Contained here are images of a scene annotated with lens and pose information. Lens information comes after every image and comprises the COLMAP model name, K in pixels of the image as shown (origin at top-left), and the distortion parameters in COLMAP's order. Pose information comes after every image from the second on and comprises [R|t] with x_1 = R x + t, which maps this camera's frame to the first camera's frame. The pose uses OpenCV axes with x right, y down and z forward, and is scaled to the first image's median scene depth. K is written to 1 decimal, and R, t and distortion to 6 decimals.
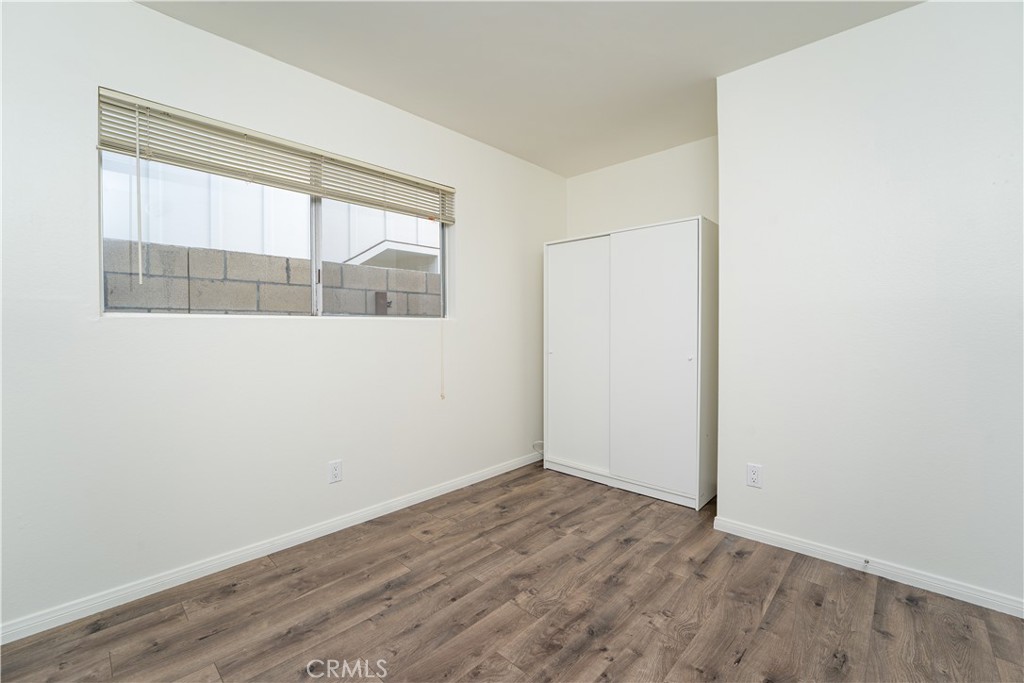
lens RADIAL K [[416.6, 0, 522.1], [0, 416.6, 340.2], [0, 0, 1]] dist [-0.016007, -0.000053]
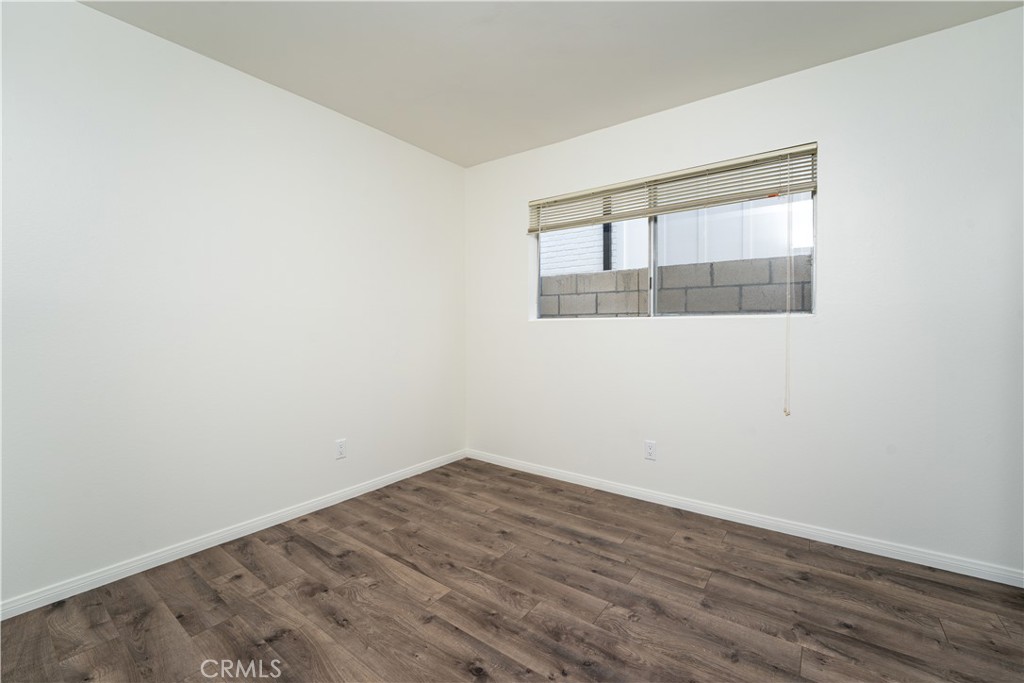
lens RADIAL K [[426.7, 0, 514.4], [0, 426.7, 340.0], [0, 0, 1]] dist [-0.012956, 0.000006]
pose [[0.142142, 0.032398, -0.989316, 0.678511], [-0.027372, 0.999211, 0.028790, -0.016703], [0.989468, 0.022987, 0.142917, 0.451111]]
